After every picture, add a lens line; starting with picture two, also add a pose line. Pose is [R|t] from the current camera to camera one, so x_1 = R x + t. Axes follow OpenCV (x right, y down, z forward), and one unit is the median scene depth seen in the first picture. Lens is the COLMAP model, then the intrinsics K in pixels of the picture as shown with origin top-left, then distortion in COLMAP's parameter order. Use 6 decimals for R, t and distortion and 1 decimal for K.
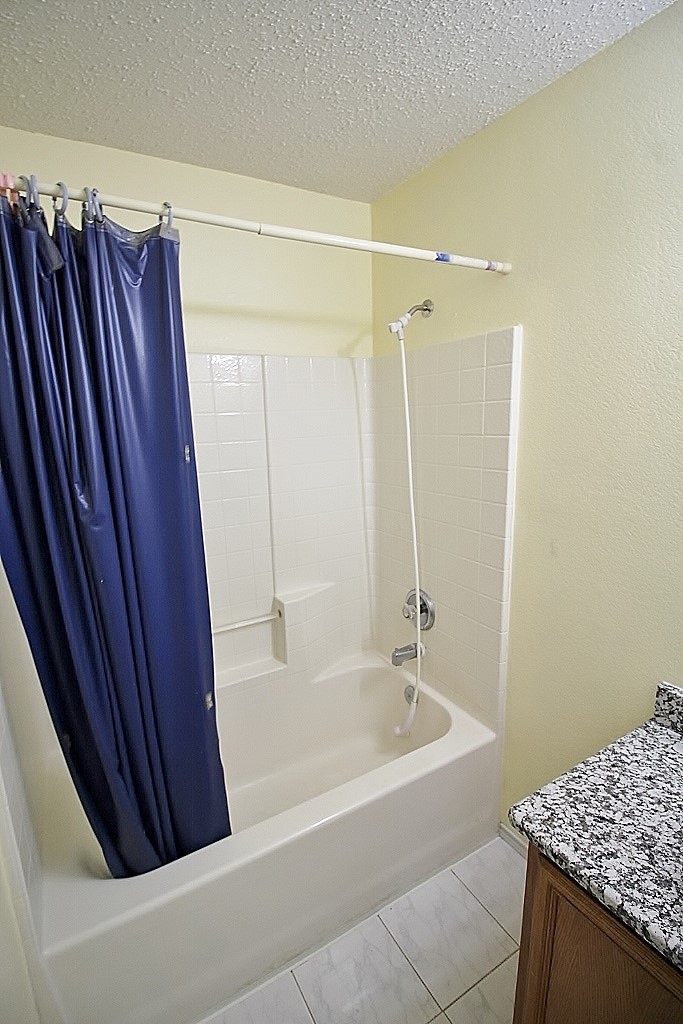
lens RADIAL K [[473.0, 0, 339.5], [0, 473.0, 515.4], [0, 0, 1]] dist [-0.025377, -0.001084]
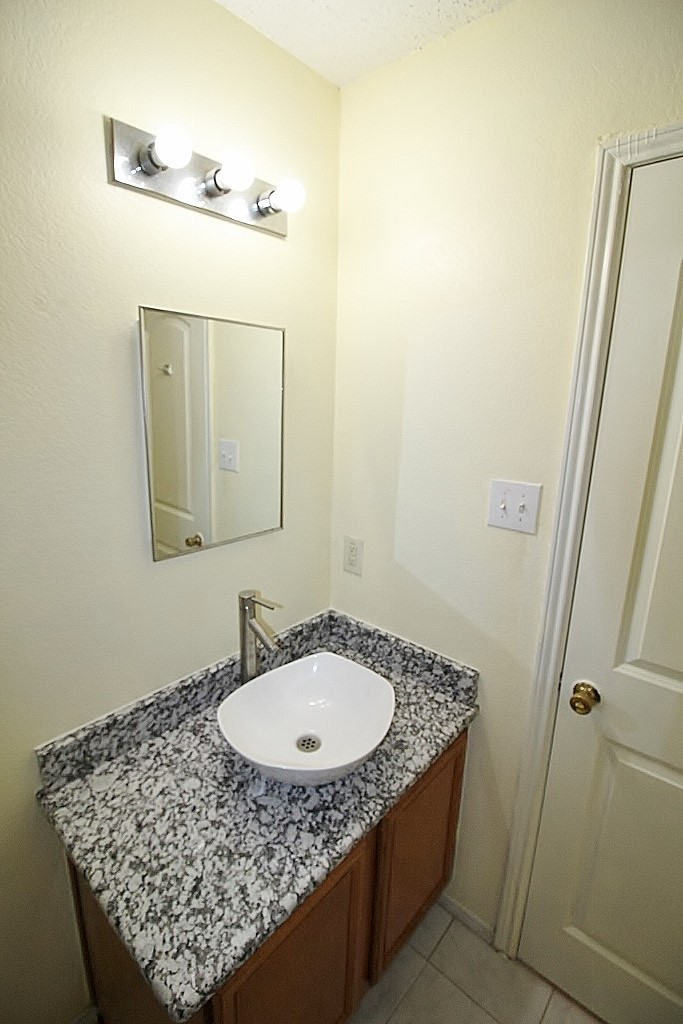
lens RADIAL K [[473.0, 0, 337.7], [0, 473.0, 509.7], [0, 0, 1]] dist [-0.025377, -0.001084]
pose [[-0.291809, -0.205149, 0.934217, -0.187253], [0.189702, 0.944911, 0.266752, -0.210614], [-0.937475, 0.255064, -0.236816, 0.770623]]
